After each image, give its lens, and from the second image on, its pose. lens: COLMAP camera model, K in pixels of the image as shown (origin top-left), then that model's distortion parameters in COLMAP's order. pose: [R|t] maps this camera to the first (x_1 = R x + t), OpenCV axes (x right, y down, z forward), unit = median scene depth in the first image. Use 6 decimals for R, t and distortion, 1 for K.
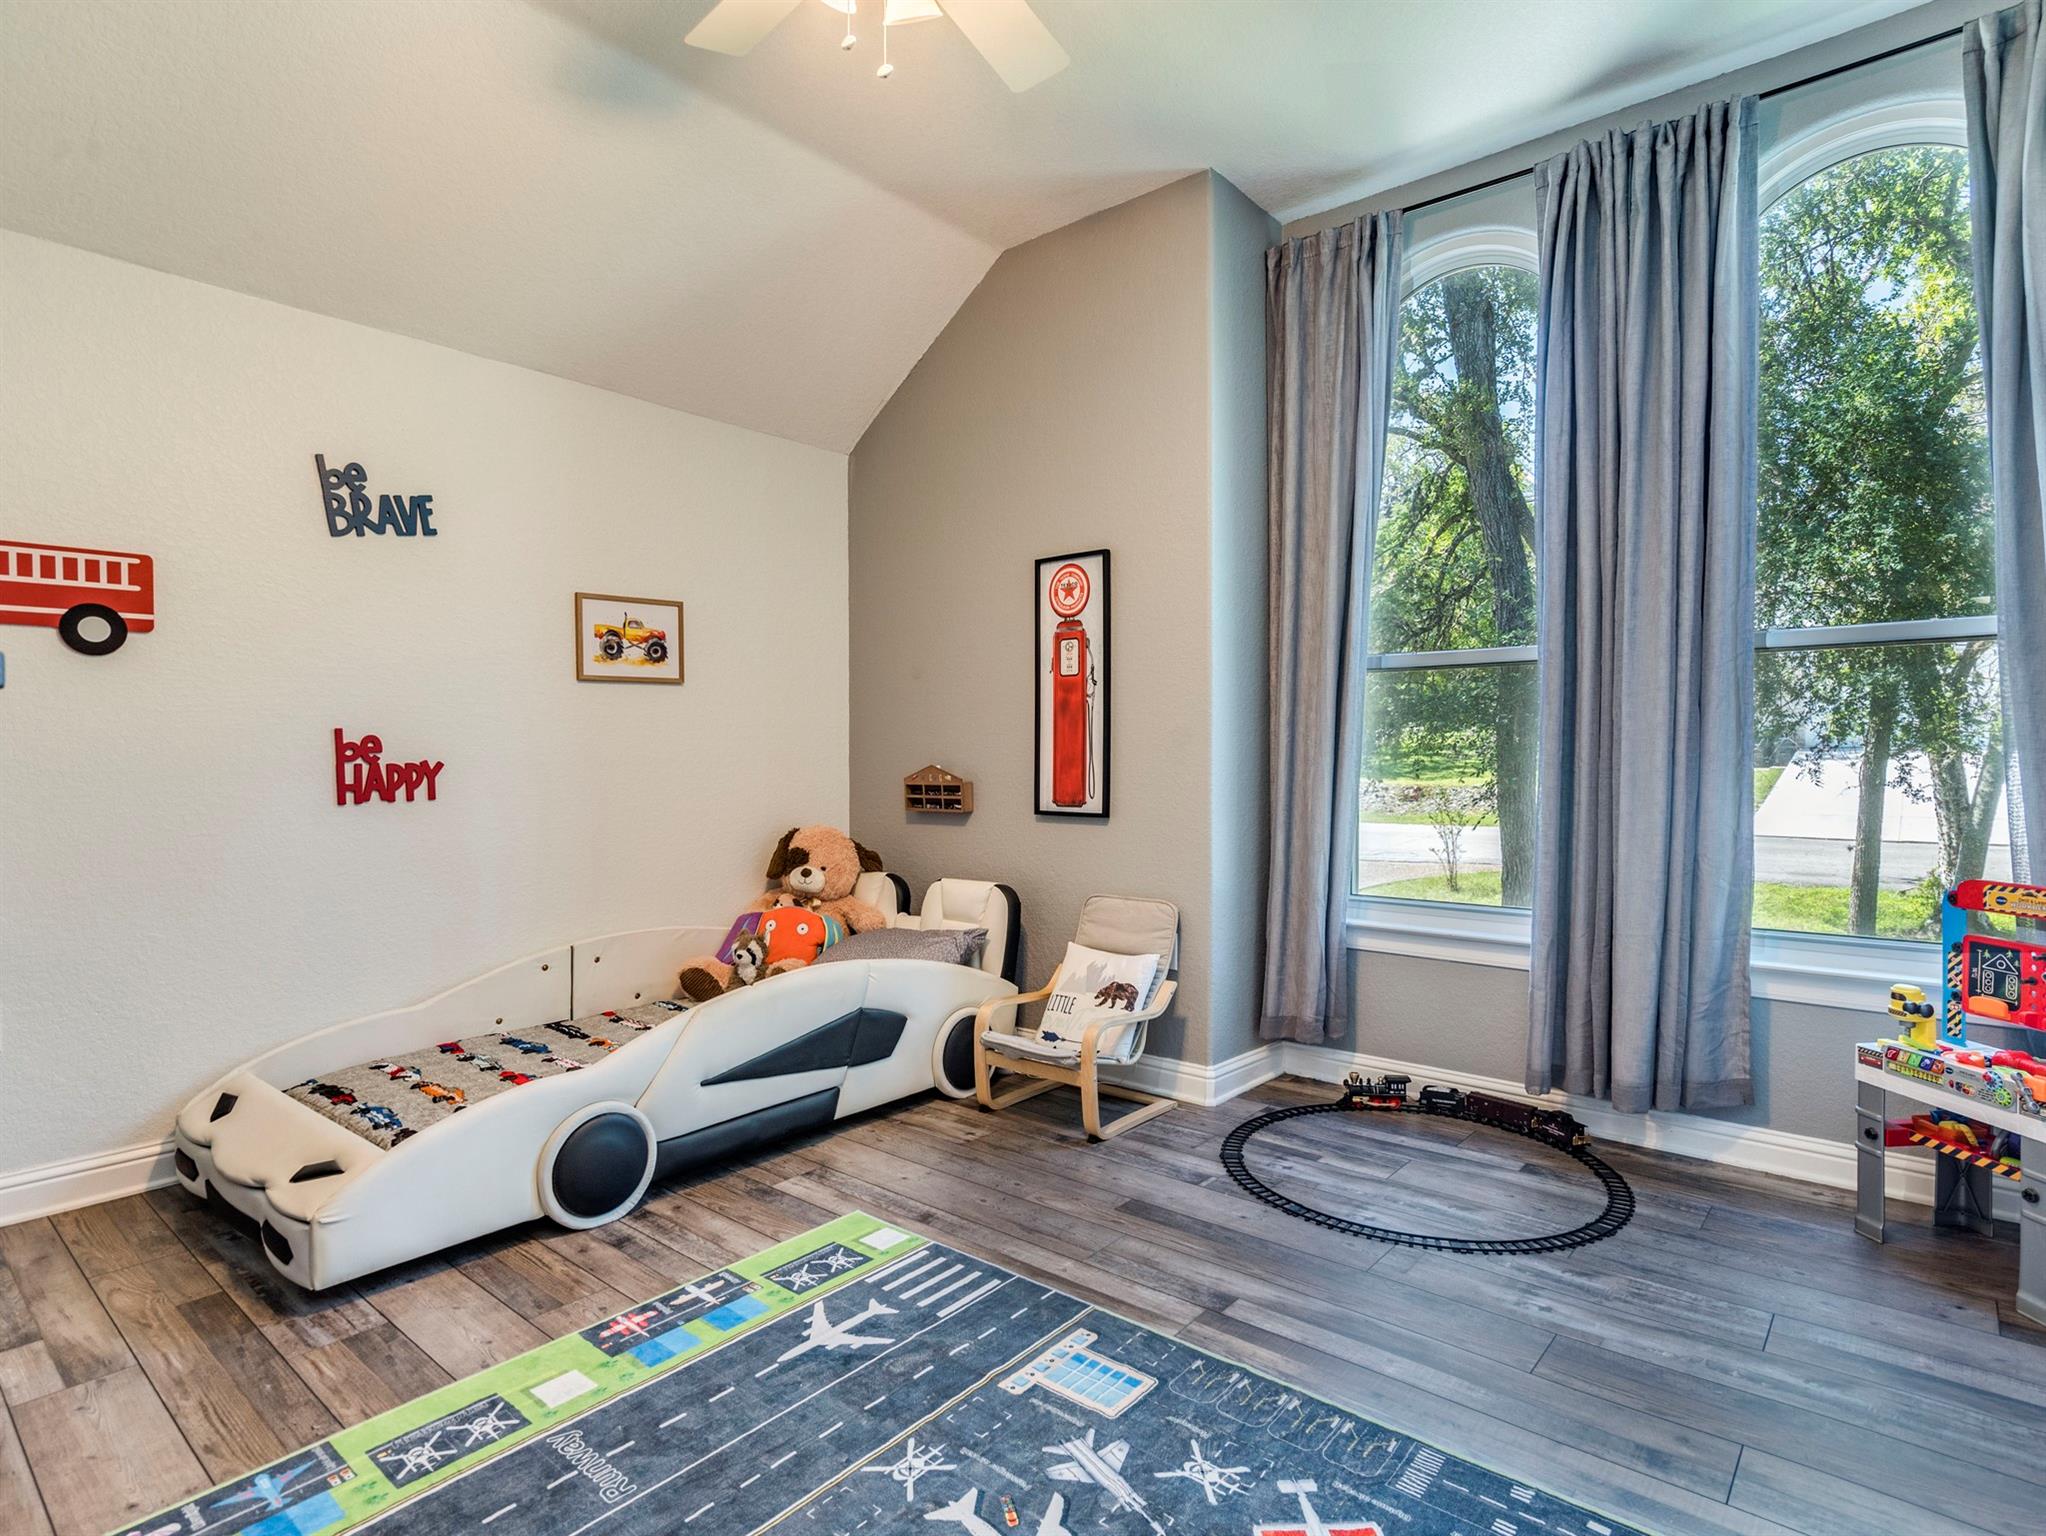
lens RADIAL K [[1084.1, 0, 1024.5], [0, 1084.1, 760.7], [0, 0, 1]] dist [-0.018952, -0.000453]
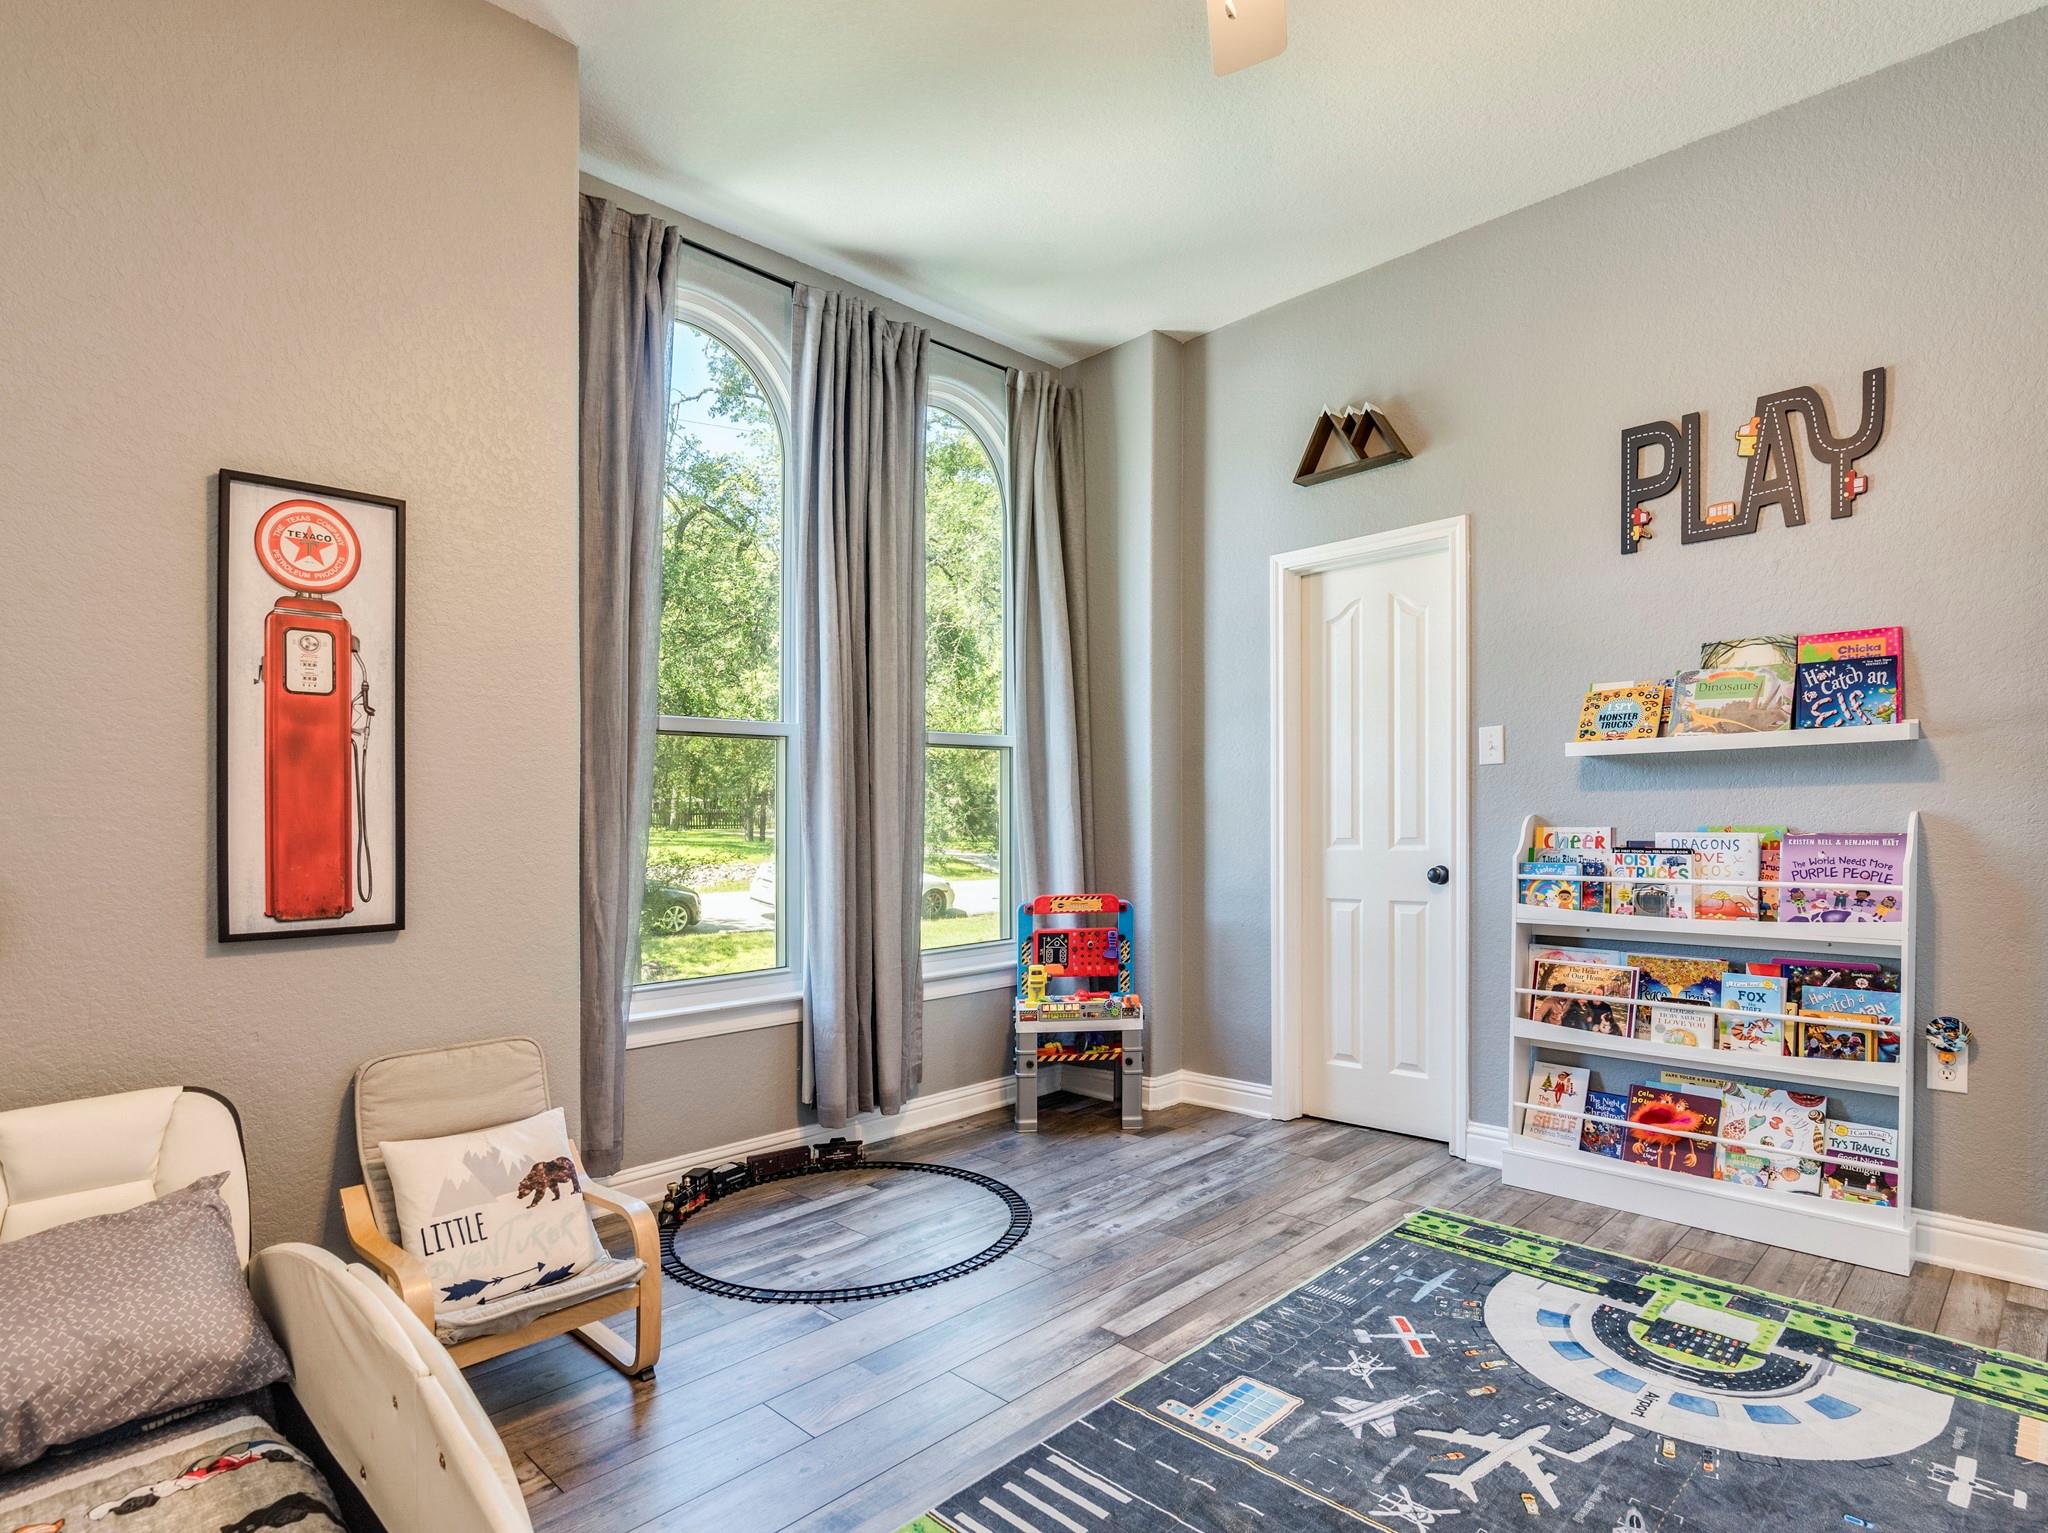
lens RADIAL K [[1085.2, 0, 1068.7], [0, 1085.2, 829.9], [0, 0, 1]] dist [-0.018952, -0.000453]
pose [[0.050130, -0.010186, 0.998691, -0.623947], [0.019017, 0.999776, 0.009243, -0.003894], [-0.998562, 0.018529, 0.050312, 0.693560]]
